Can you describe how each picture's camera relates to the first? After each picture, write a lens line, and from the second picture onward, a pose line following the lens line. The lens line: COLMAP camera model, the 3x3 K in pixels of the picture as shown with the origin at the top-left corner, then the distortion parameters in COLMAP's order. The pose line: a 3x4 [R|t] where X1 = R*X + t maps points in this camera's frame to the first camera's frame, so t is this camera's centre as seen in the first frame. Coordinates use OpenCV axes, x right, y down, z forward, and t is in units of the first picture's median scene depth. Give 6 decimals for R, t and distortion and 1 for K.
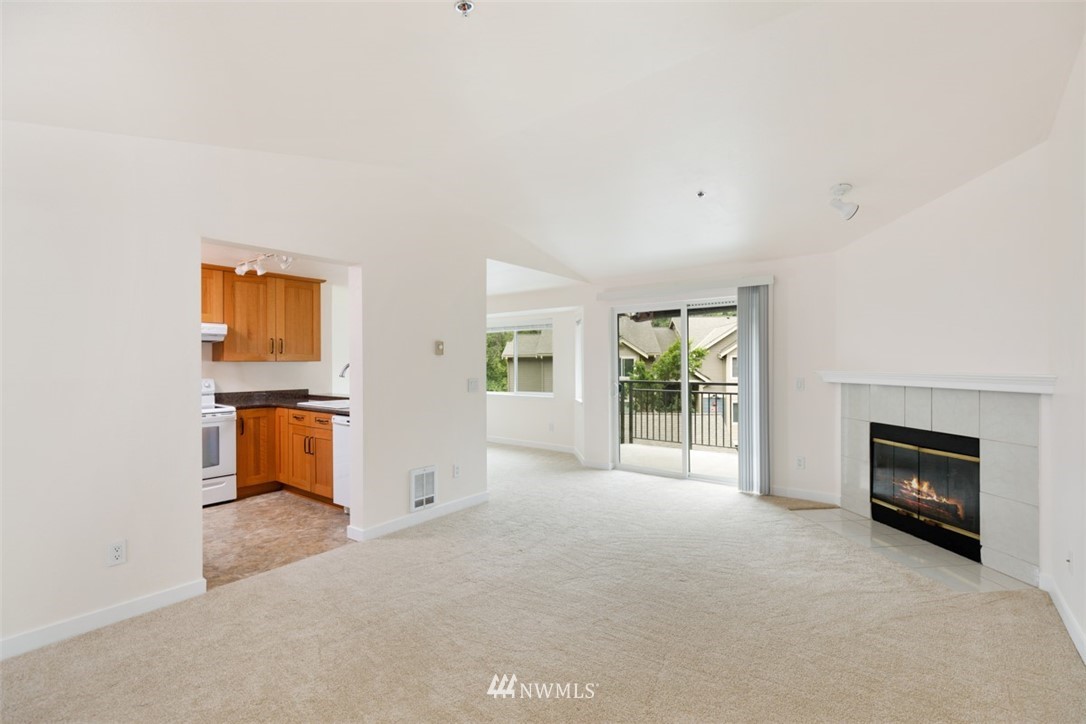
lens RADIAL K [[488.5, 0, 548.7], [0, 488.5, 362.7], [0, 0, 1]] dist [0.002355, -0.000119]
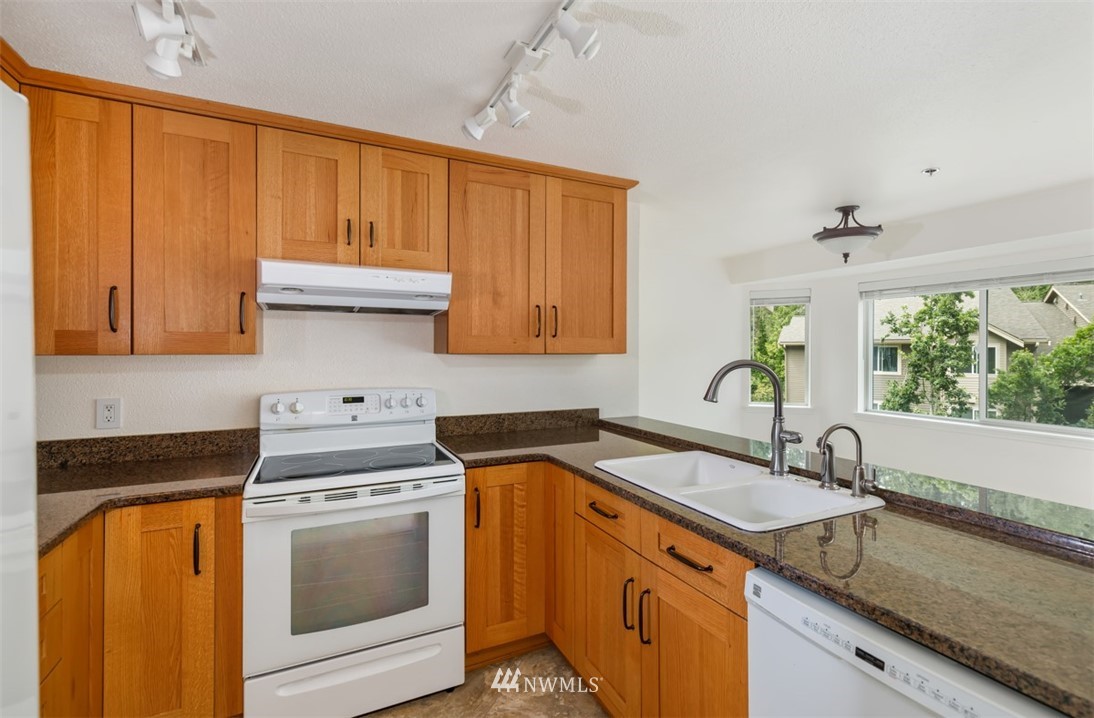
lens RADIAL K [[498.5, 0, 548.7], [0, 498.5, 349.6], [0, 0, 1]] dist [-0.013811, 0.000096]
pose [[0.888602, 0.006893, -0.458628, -0.288901], [-0.007559, 0.999971, 0.000384, -0.006327], [0.458618, 0.003126, 0.888628, 0.496859]]
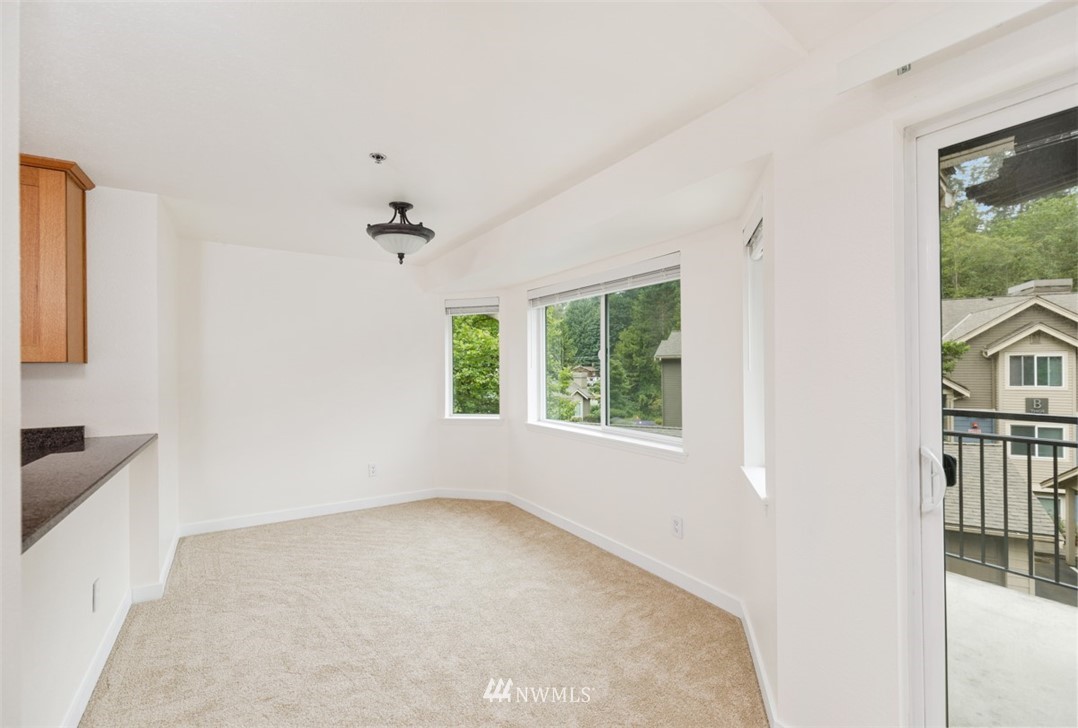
lens RADIAL K [[487.1, 0, 539.3], [0, 487.1, 363.2], [0, 0, 1]] dist [0.012728, -0.001193]
pose [[0.938858, -0.005007, -0.344269, 0.042999], [0.003406, 0.999980, -0.005254, 0.001270], [0.344288, 0.003761, 0.938856, 0.704062]]
